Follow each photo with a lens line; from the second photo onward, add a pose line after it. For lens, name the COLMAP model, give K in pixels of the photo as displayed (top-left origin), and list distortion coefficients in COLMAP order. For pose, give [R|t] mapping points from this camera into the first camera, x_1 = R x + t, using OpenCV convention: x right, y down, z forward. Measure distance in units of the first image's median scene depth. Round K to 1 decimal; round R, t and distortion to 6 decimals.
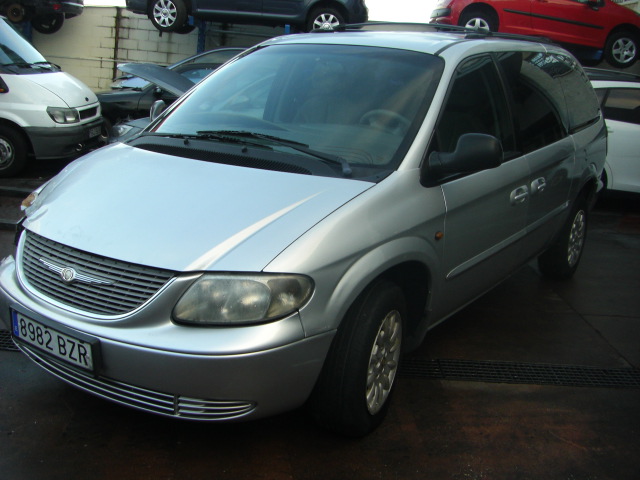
lens RADIAL K [[733.5, 0, 320.0], [0, 733.5, 240.0], [0, 0, 1]] dist [-0.214811, 0.224446]
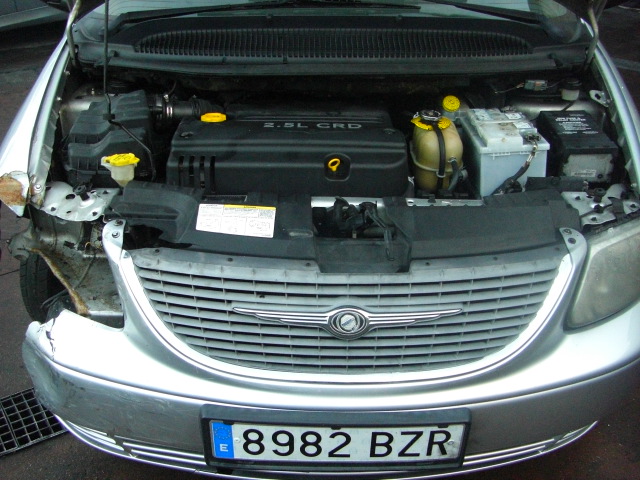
lens RADIAL K [[733.5, 0, 320.0], [0, 733.5, 240.0], [0, 0, 1]] dist [-0.214811, 0.224446]
pose [[0.829745, -0.308924, 0.464854, -0.615176], [0.175651, 0.935070, 0.307882, -0.179974], [-0.529783, -0.173812, 0.830132, 0.593710]]
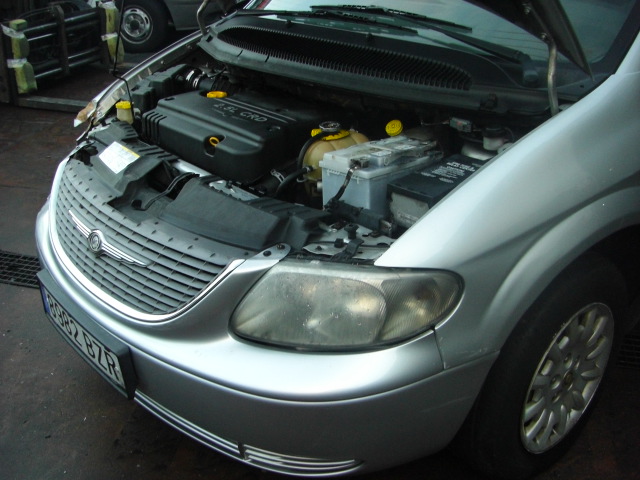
lens RADIAL K [[706.5, 0, 307.5], [0, 706.5, 239.3], [0, 0, 1]] dist [-0.116523, 0.031182]
pose [[0.963936, 0.045929, -0.262139, 0.017376], [0.008636, 0.979079, 0.203297, -0.089958], [0.265992, -0.198229, 0.943373, 0.437819]]
